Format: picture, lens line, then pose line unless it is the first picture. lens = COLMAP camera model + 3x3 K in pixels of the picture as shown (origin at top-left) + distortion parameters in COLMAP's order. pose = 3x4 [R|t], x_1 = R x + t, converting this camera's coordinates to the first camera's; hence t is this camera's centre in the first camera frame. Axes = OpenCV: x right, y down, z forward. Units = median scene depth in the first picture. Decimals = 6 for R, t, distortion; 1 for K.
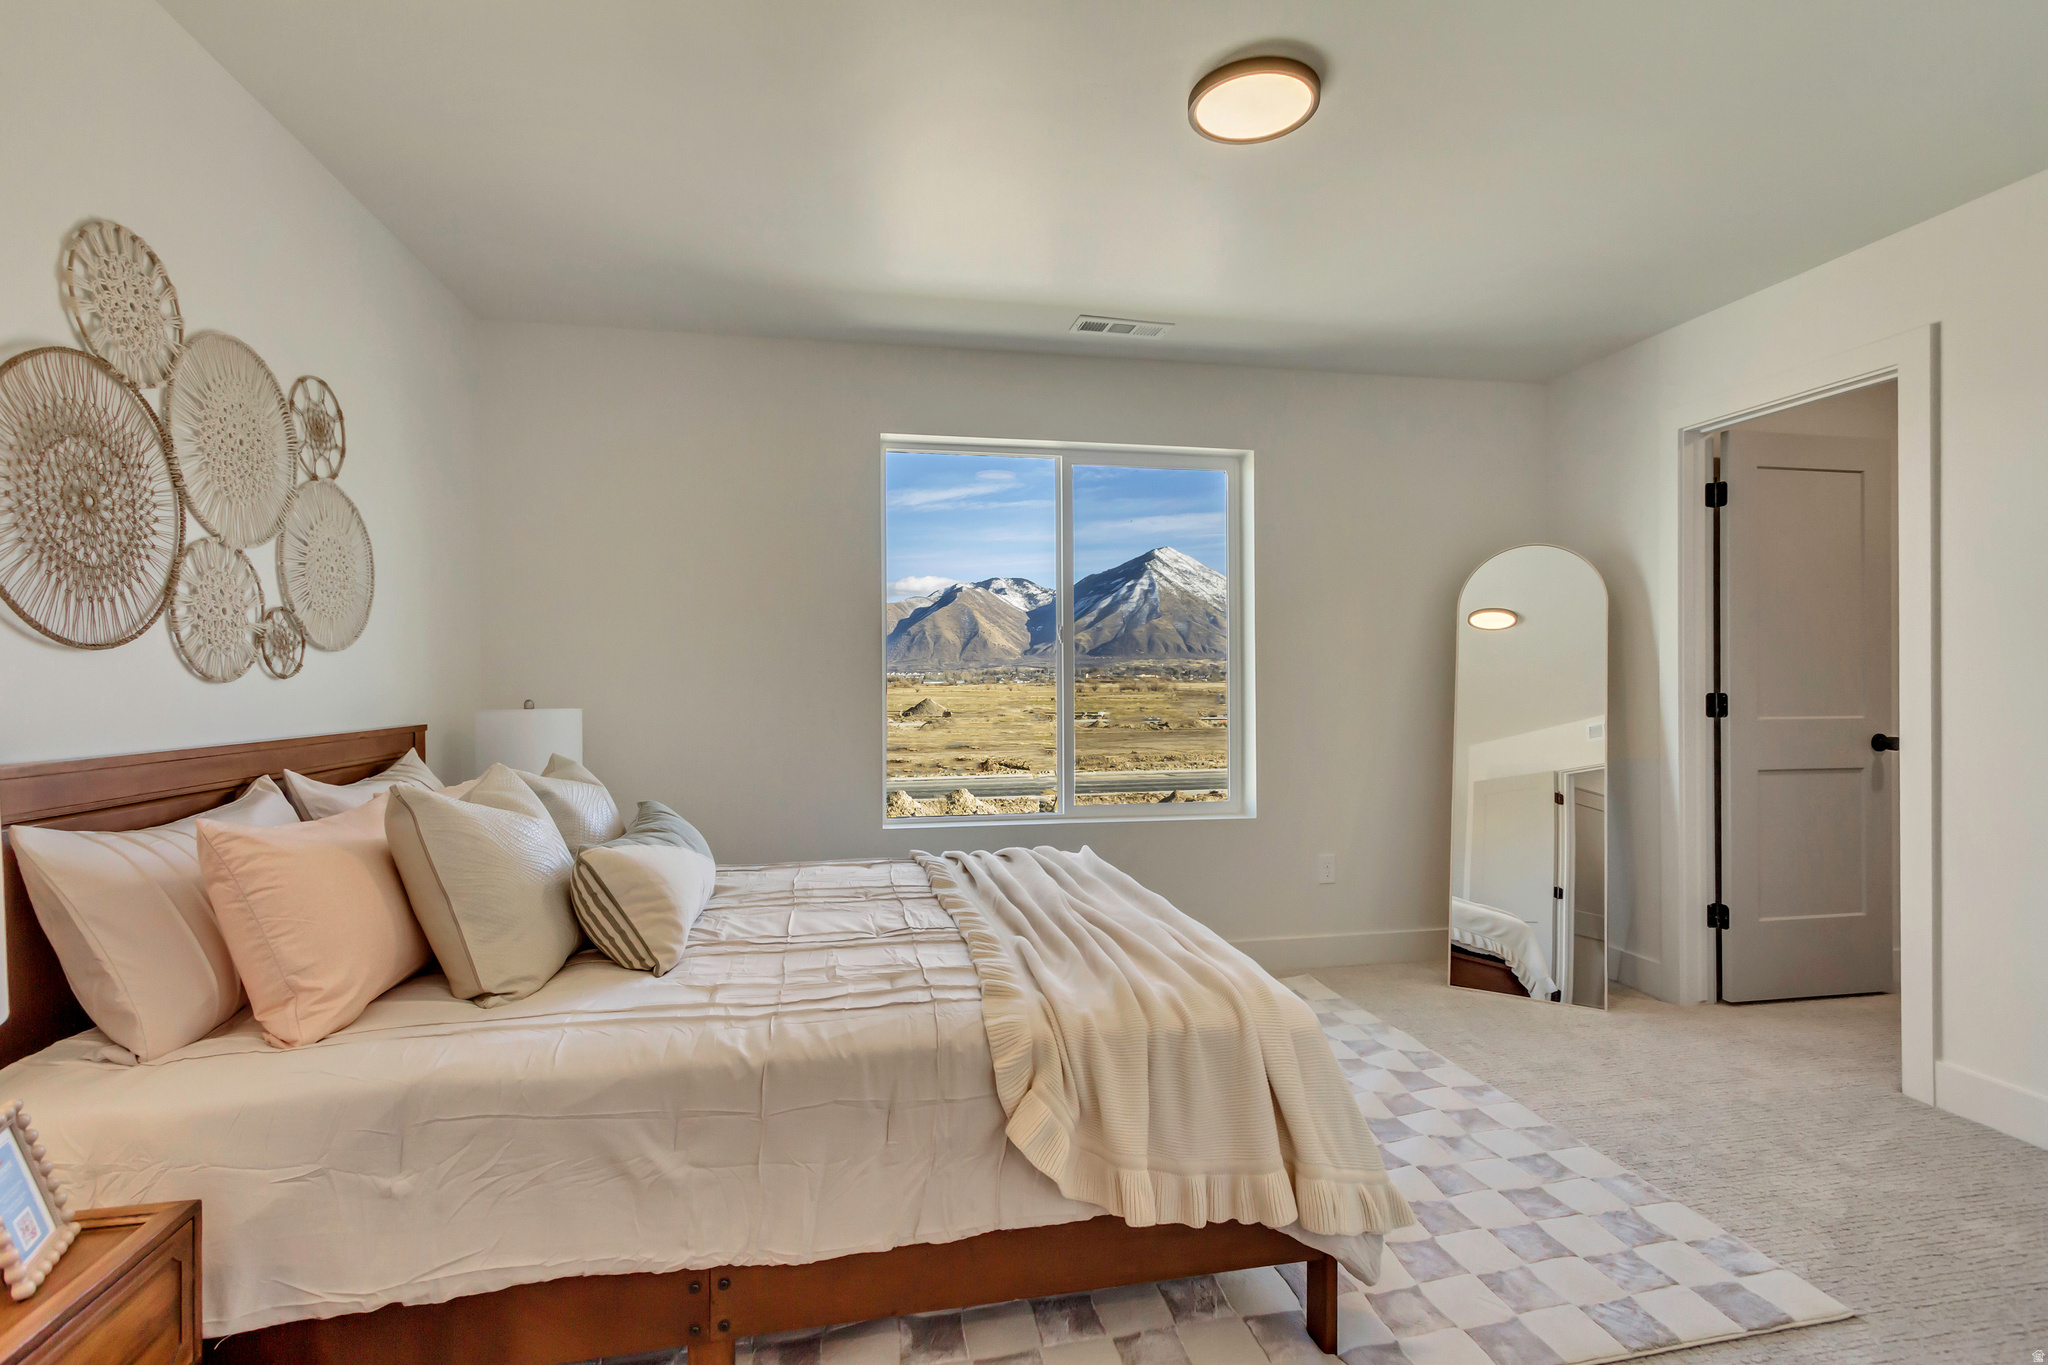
lens RADIAL K [[940.4, 0, 1004.4], [0, 940.4, 676.5], [0, 0, 1]] dist [0.016424, -0.002776]
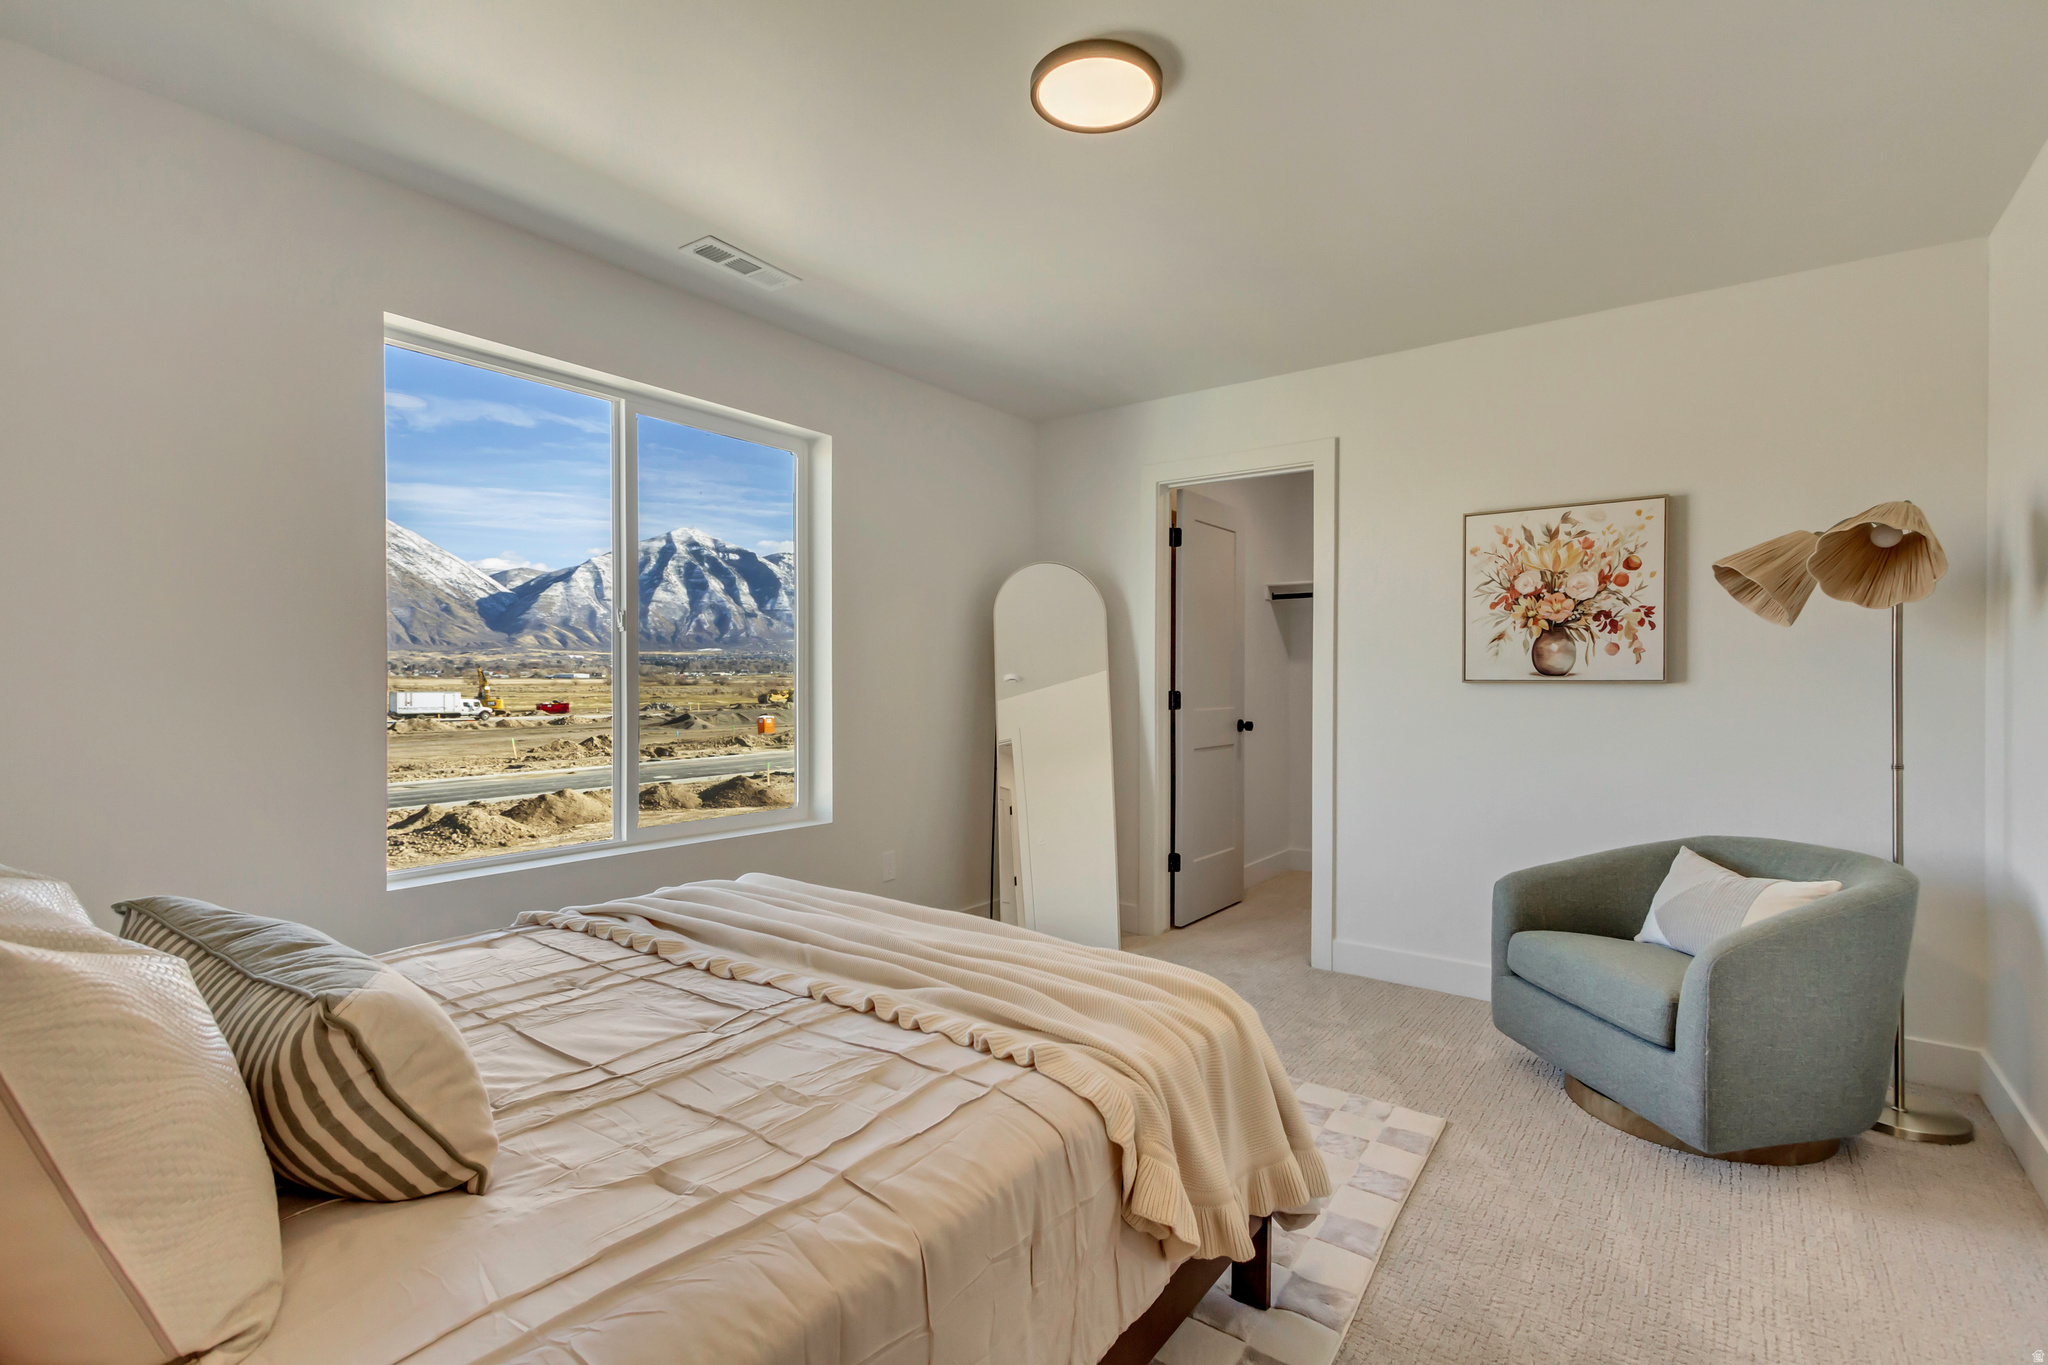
lens RADIAL K [[940.4, 0, 1019.5], [0, 940.4, 693.5], [0, 0, 1]] dist [0.016424, -0.002776]
pose [[0.739526, -0.004254, 0.673114, -0.340711], [-0.009579, 0.999812, 0.016842, 0.001707], [-0.673060, -0.018903, 0.739347, 0.241333]]
